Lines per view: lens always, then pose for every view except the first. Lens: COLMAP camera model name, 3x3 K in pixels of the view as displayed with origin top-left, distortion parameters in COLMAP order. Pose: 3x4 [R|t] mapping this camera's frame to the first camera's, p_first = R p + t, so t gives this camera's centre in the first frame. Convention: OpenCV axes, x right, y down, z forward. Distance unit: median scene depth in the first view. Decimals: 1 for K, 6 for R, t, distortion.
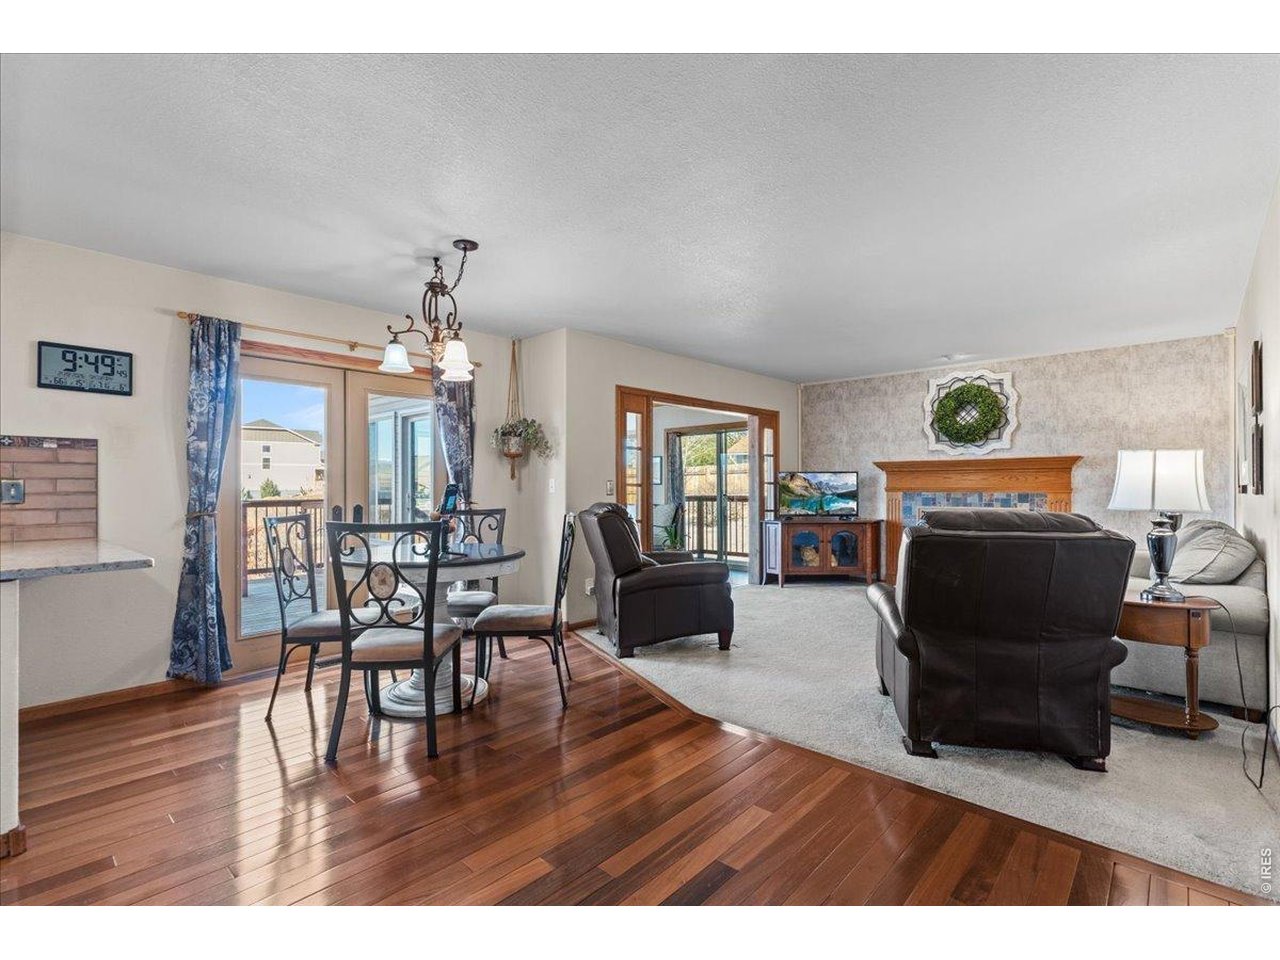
lens RADIAL K [[586.9, 0, 643.0], [0, 586.9, 485.9], [0, 0, 1]] dist [0.000657, -0.000284]
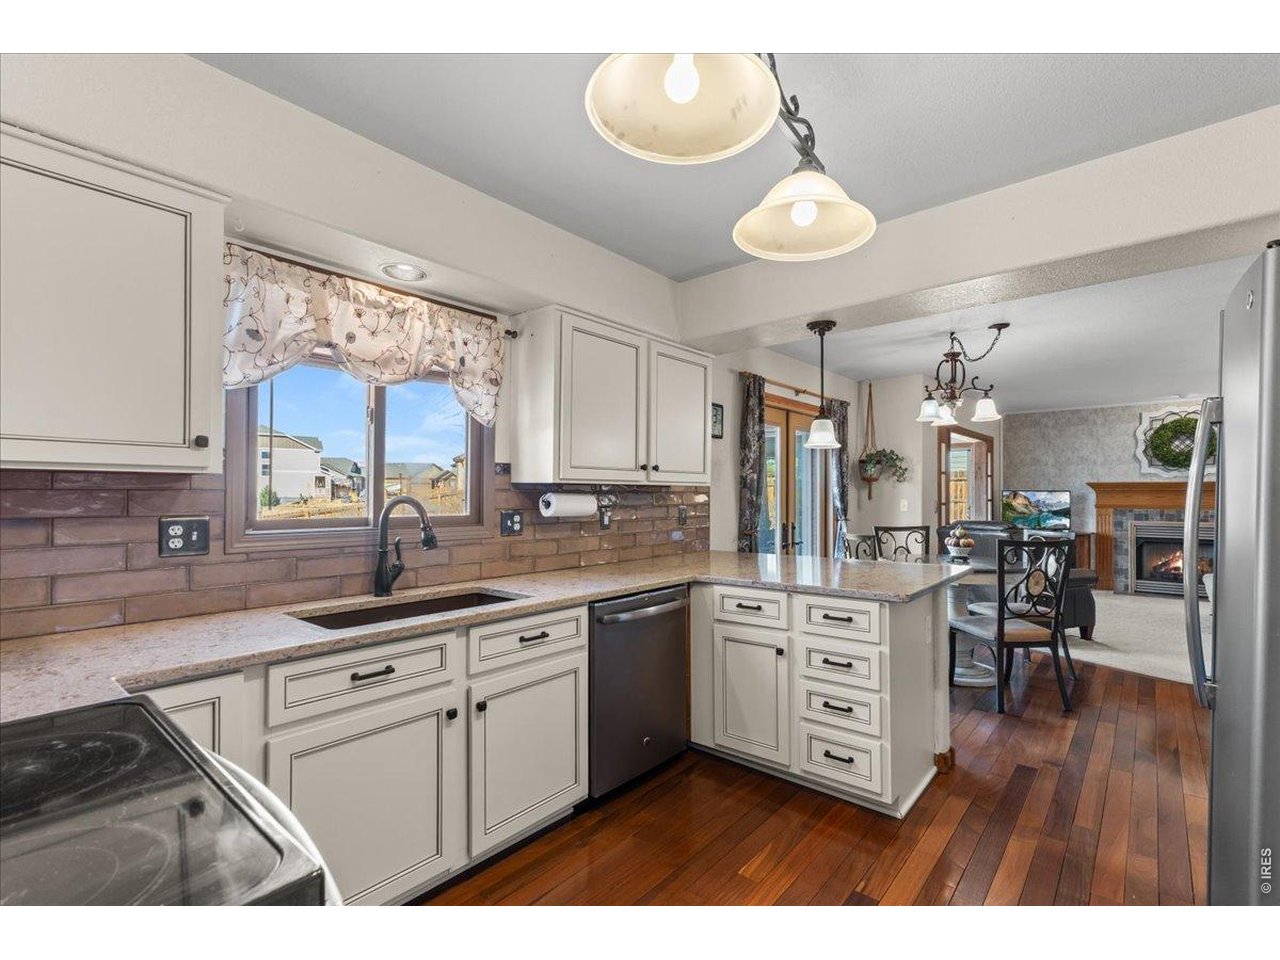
lens RADIAL K [[586.9, 0, 642.9], [0, 586.9, 490.5], [0, 0, 1]] dist [0.000657, -0.000284]
pose [[0.999478, 0.003967, 0.032075, -0.587396], [-0.003803, 0.999979, -0.005190, -0.017950], [-0.032095, 0.005065, 0.999472, -0.143847]]
